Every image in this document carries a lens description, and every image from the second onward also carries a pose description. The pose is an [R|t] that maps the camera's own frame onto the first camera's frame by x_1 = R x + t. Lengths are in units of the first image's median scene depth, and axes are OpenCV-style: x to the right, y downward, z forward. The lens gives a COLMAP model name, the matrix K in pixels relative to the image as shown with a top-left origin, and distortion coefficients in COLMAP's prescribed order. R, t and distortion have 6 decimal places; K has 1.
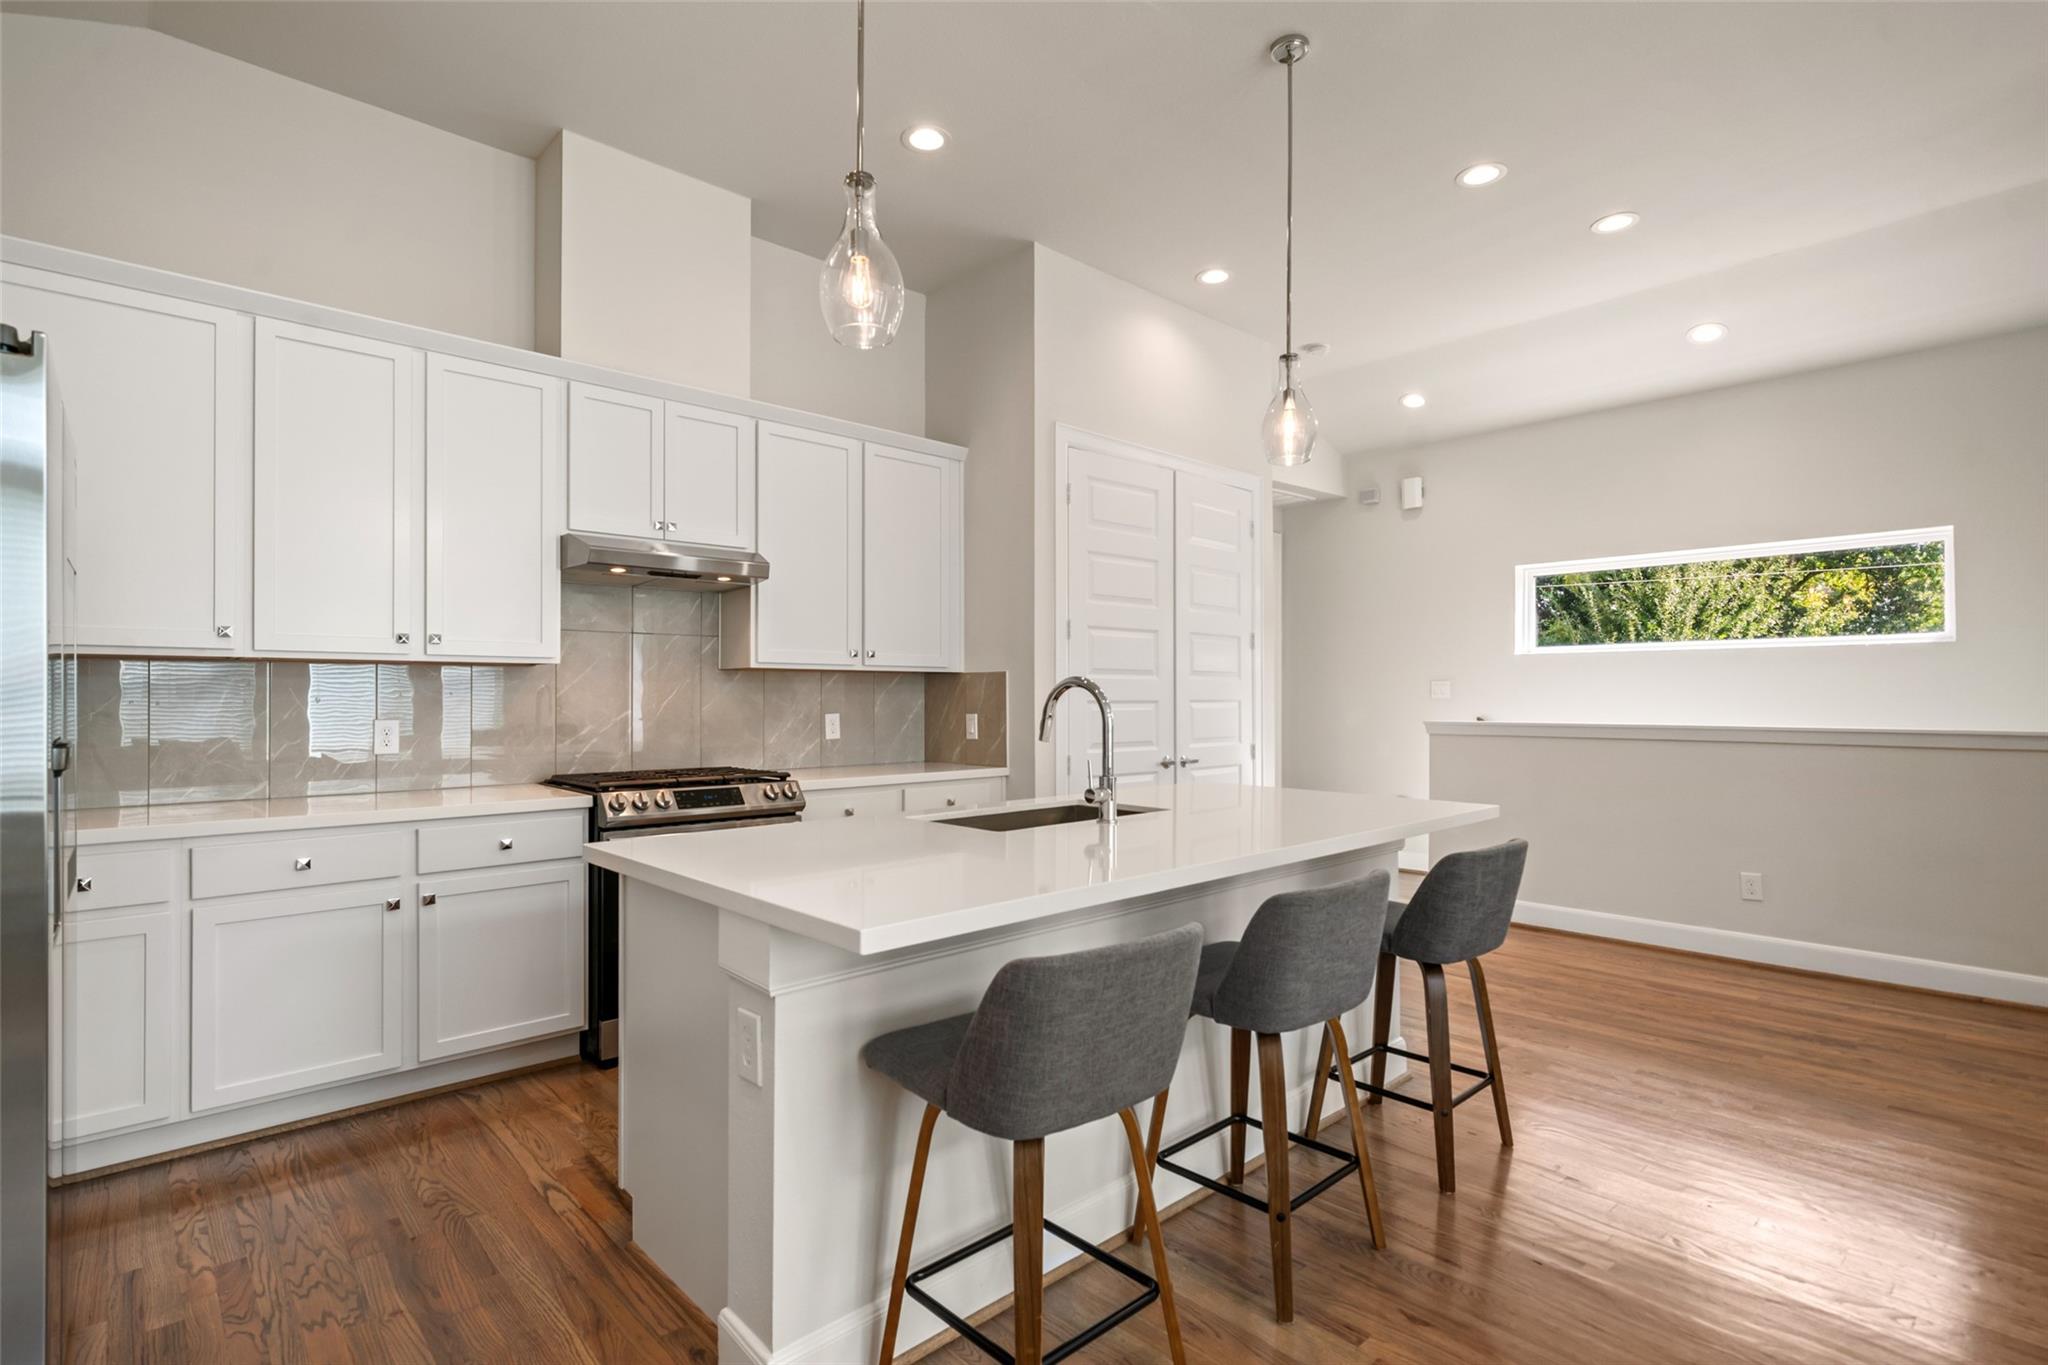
lens RADIAL K [[993.1, 0, 1012.9], [0, 993.1, 695.6], [0, 0, 1]] dist [-0.000140, -0.000135]
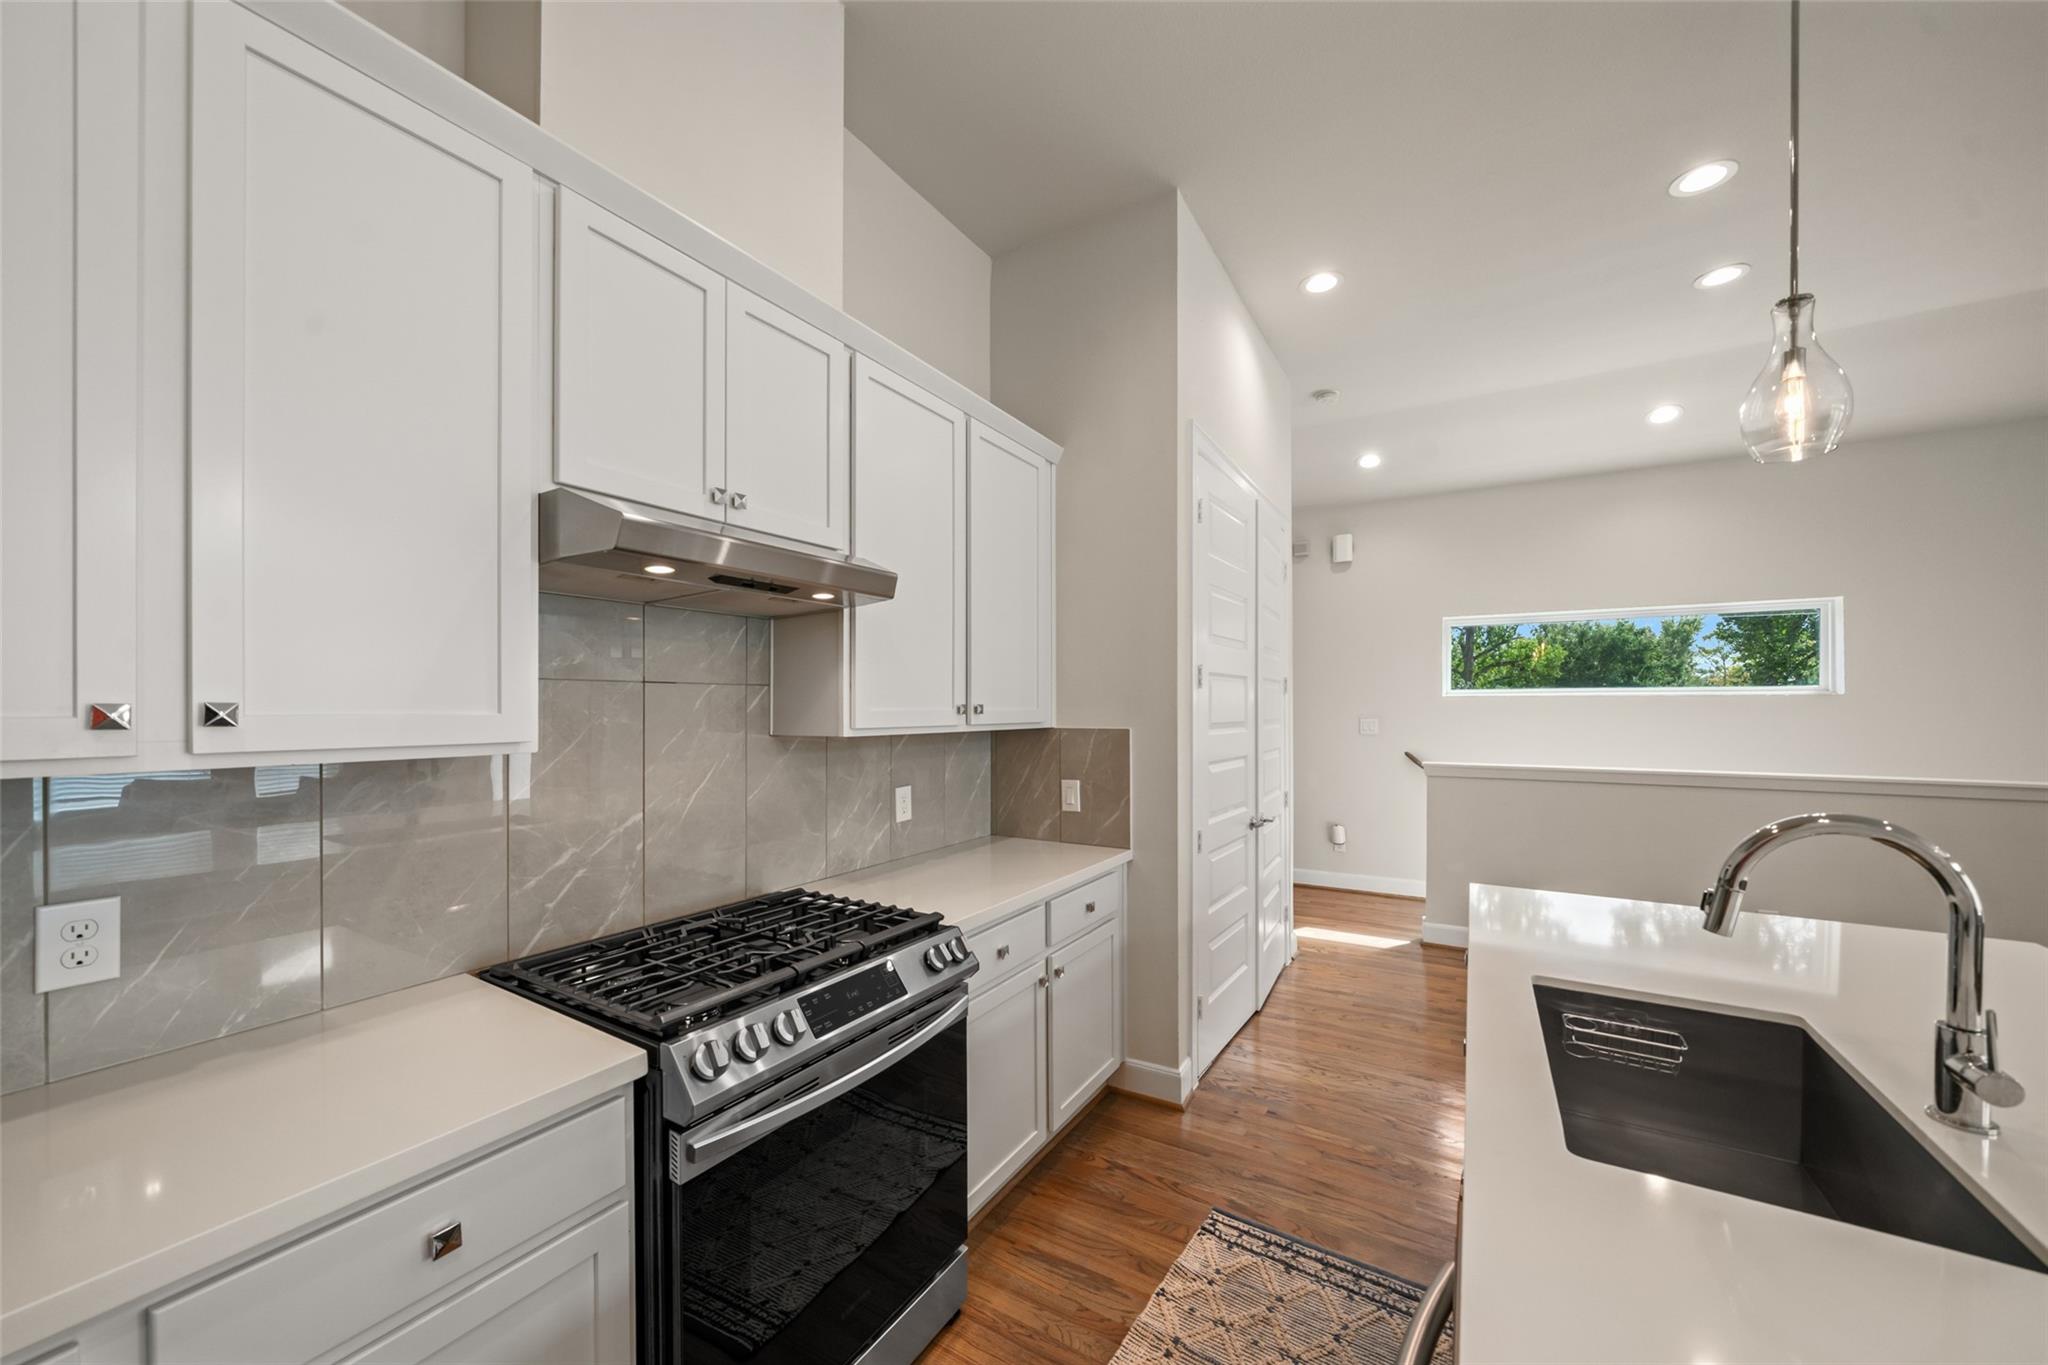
lens RADIAL K [[744.1, 0, 1019.6], [0, 744.1, 708.9], [0, 0, 1]] dist [-0.001480, -0.004616]
pose [[0.960968, -0.001204, 0.276656, -0.263330], [-0.000106, 0.999989, 0.004720, -0.044399], [-0.276659, -0.004565, 0.960957, 0.464653]]
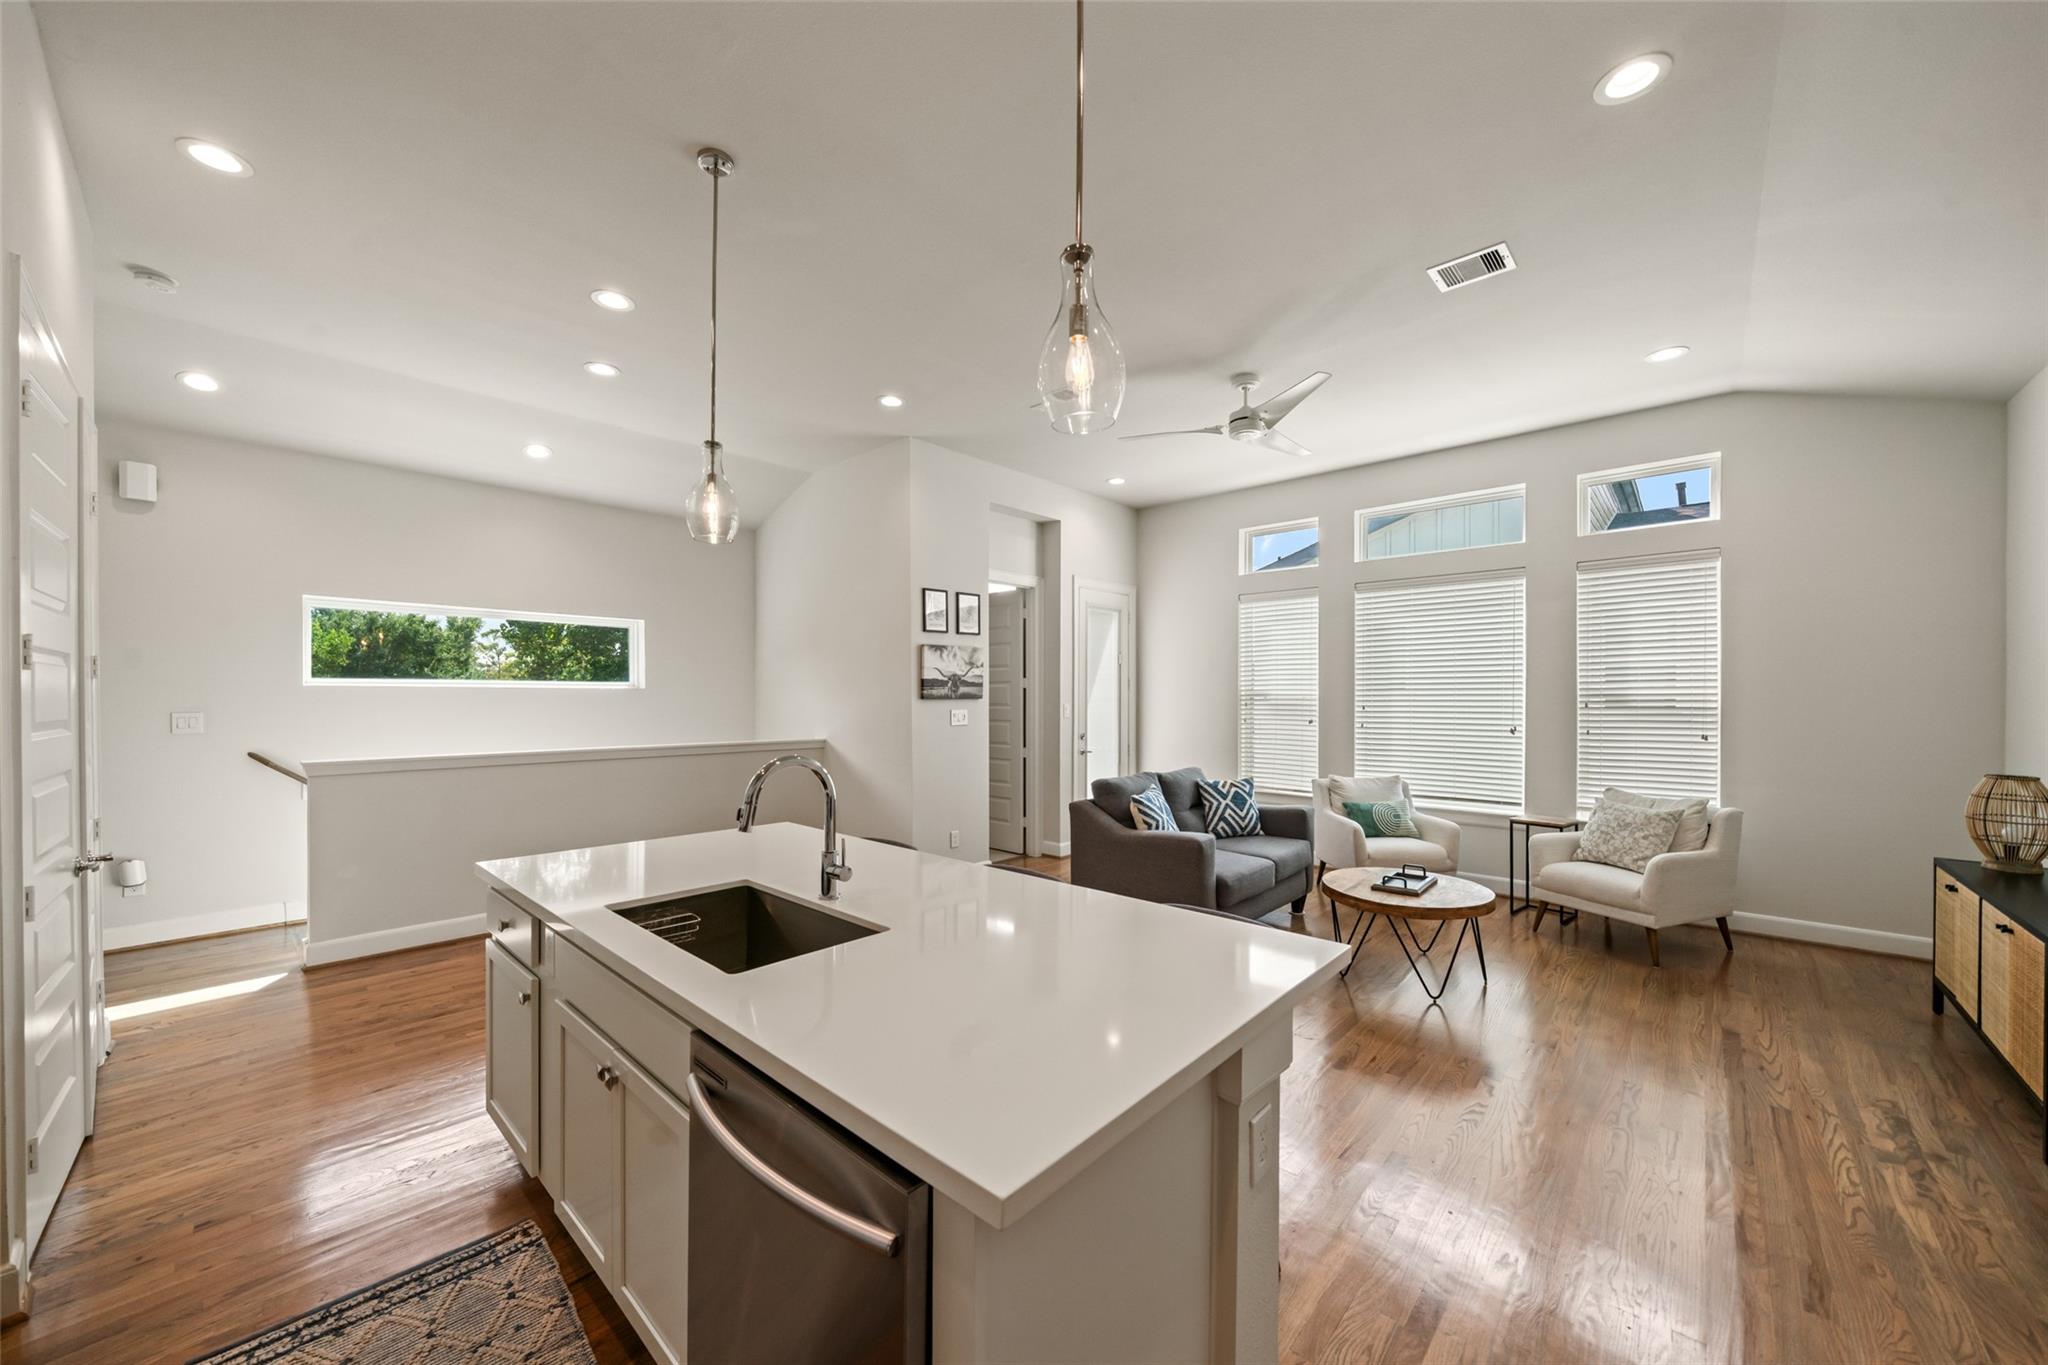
lens RADIAL K [[744.1, 0, 1019.6], [0, 744.1, 708.9], [0, 0, 1]] dist [-0.001480, -0.004616]
pose [[-0.092761, -0.015809, 0.995563, -0.401354], [-0.002366, 0.999875, 0.015657, -0.045061], [-0.995686, -0.000904, -0.092787, 0.520957]]
